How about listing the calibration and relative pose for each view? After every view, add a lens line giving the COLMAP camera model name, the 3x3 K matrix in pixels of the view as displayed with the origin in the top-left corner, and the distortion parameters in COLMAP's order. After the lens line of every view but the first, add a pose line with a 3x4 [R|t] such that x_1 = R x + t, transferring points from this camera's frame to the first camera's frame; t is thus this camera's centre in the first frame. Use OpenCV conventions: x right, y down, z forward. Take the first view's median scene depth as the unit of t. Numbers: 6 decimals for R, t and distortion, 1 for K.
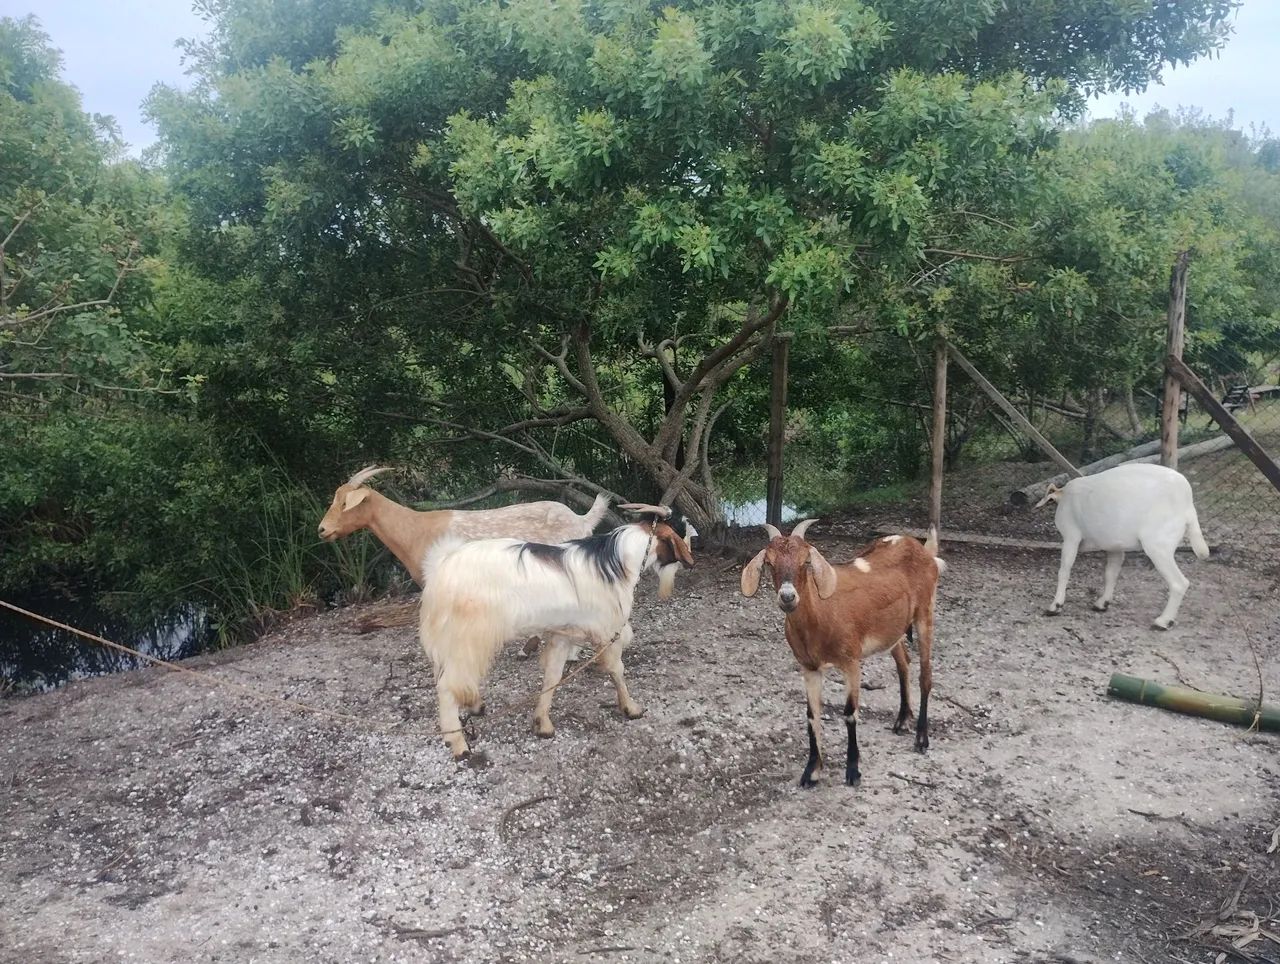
lens RADIAL K [[1041.7, 0, 620.2], [0, 1041.7, 471.5], [0, 0, 1]] dist [0.060533, -0.082296]
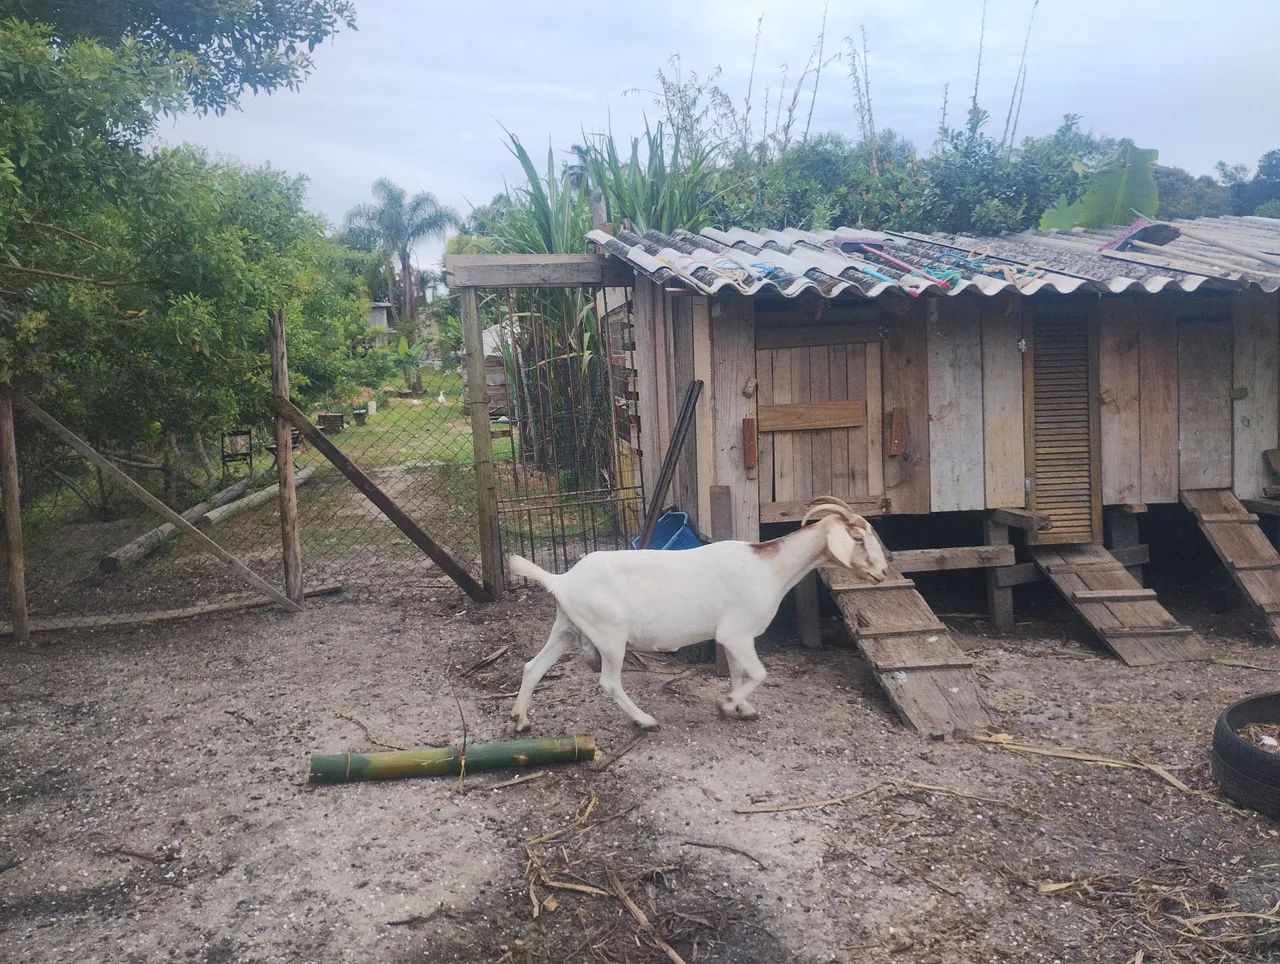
lens RADIAL K [[1041.7, 0, 620.2], [0, 1041.7, 471.5], [0, 0, 1]] dist [0.060533, -0.082296]
pose [[0.648183, -0.077503, 0.757530, -0.005110], [0.113330, 0.993546, 0.004678, -0.016220], [-0.753004, 0.082818, 0.652783, 0.208671]]
